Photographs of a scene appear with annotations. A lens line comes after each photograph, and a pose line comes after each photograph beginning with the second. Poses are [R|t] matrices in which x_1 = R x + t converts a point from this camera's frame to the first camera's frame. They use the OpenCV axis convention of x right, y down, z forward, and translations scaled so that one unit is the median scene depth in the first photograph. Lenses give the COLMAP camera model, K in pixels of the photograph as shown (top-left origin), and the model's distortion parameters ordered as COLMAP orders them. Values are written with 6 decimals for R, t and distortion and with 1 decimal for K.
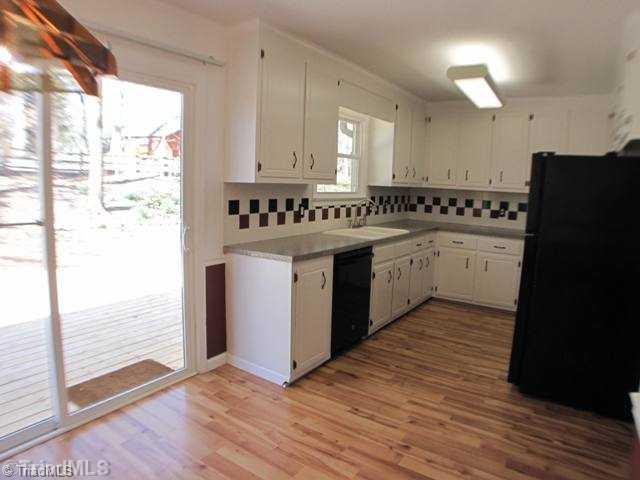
lens RADIAL K [[434.0, 0, 323.4], [0, 434.0, 238.6], [0, 0, 1]] dist [-0.173662, 0.088842]
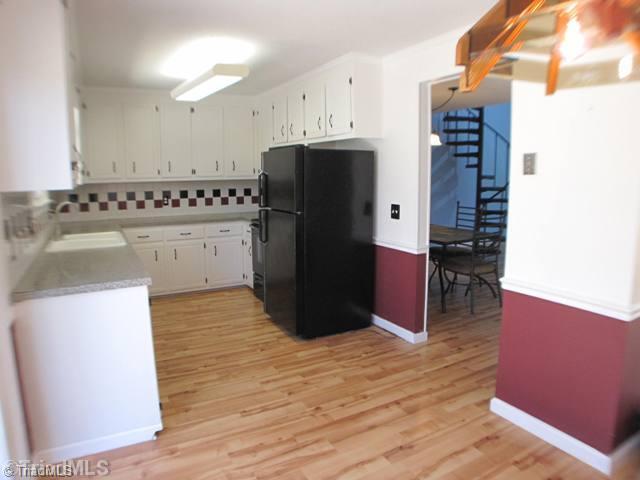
lens RADIAL K [[434.0, 0, 323.4], [0, 434.0, 238.6], [0, 0, 1]] dist [-0.173662, 0.088842]
pose [[0.425251, -0.168298, 0.889290, -0.546852], [0.139867, 0.982976, 0.119145, -0.066162], [-0.894203, 0.073715, 0.441551, 0.325680]]
